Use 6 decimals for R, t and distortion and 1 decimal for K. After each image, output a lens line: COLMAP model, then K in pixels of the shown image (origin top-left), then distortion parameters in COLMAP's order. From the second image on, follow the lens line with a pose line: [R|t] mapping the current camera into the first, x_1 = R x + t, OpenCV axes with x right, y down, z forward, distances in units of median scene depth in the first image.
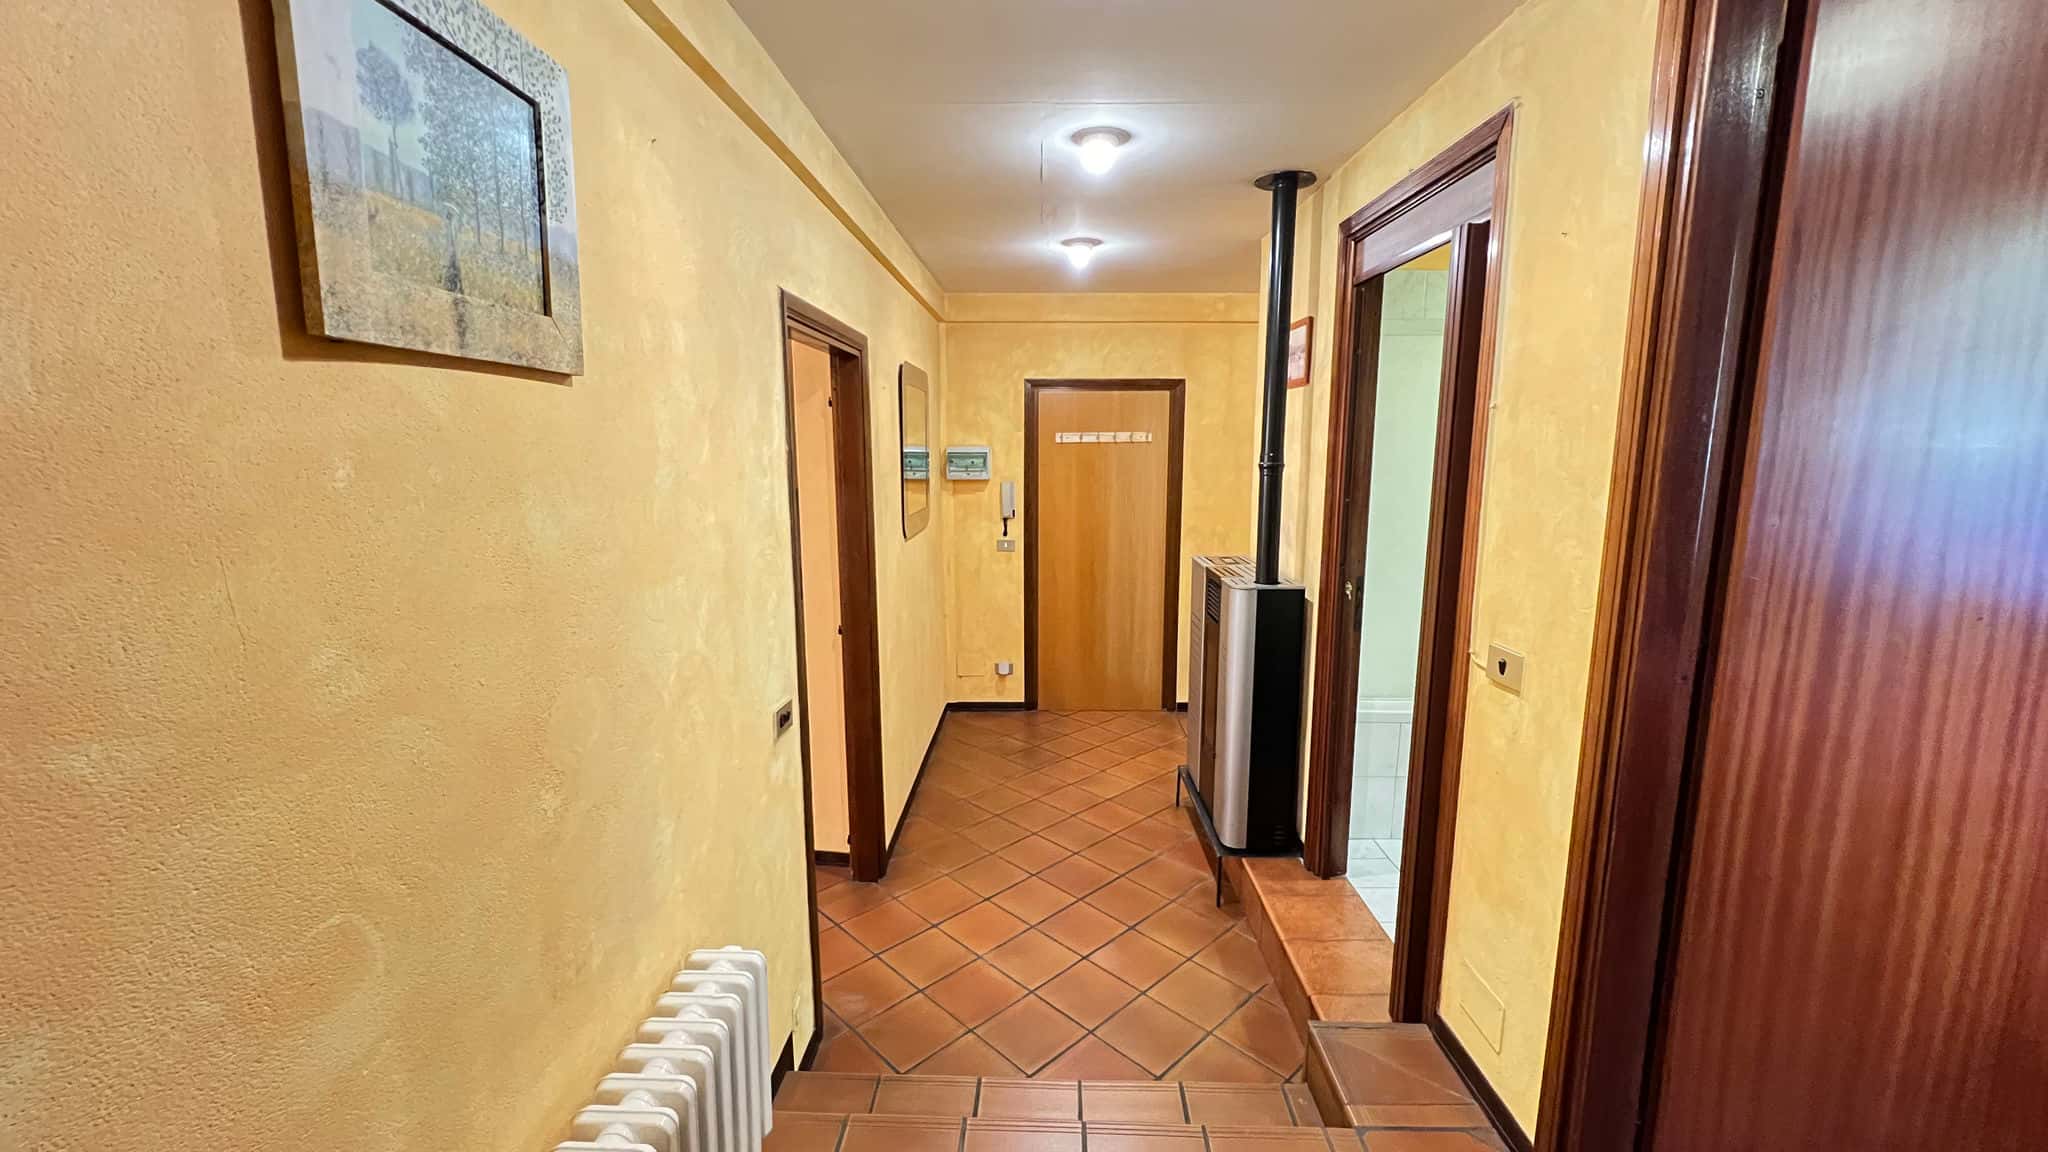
lens RADIAL K [[824.1, 0, 1020.8], [0, 824.1, 569.7], [0, 0, 1]] dist [-0.002762, 0.000284]
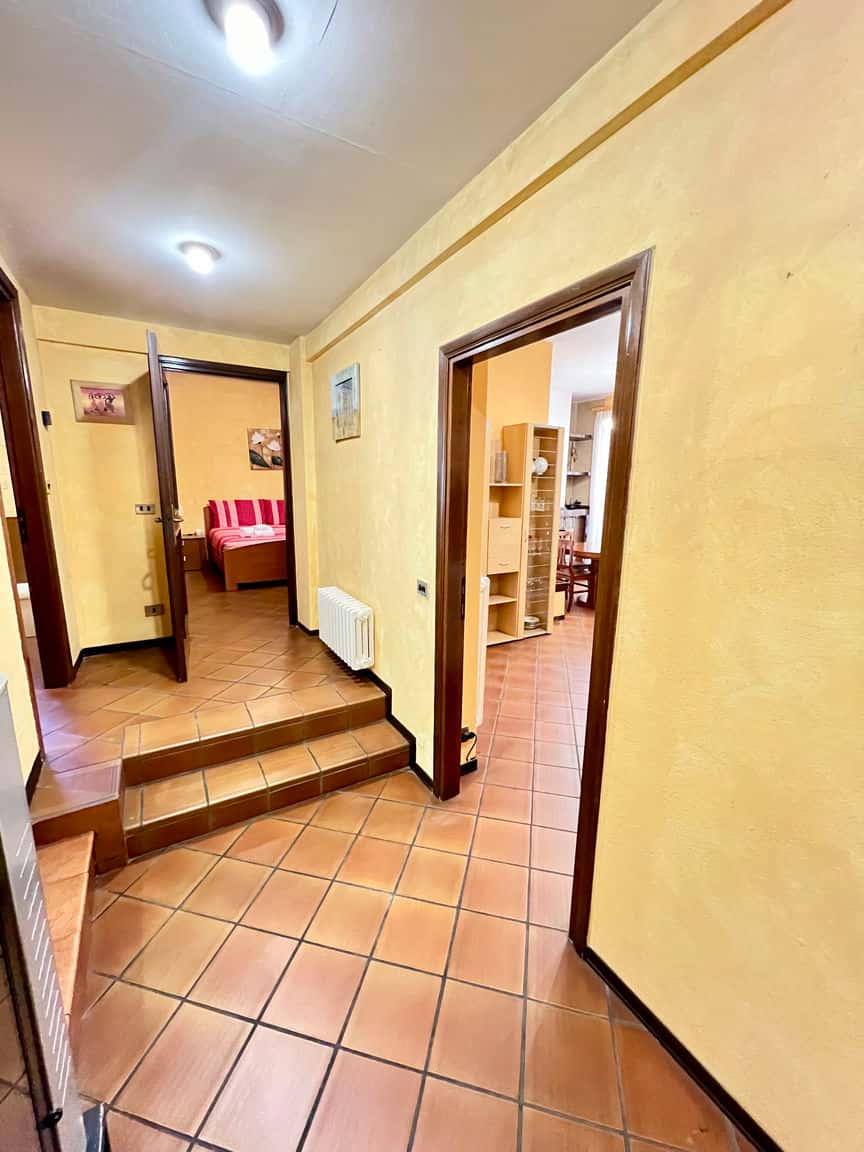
lens RADIAL K [[460.8, 0, 432.0], [0, 460.8, 576.0], [0, 0, 1]] dist [-0.001718, -0.000077]
pose [[-0.844422, 0.089050, -0.528225, 0.303924], [-0.100625, 0.942163, 0.319693, -0.224596], [0.526143, 0.323109, -0.786622, 2.109854]]
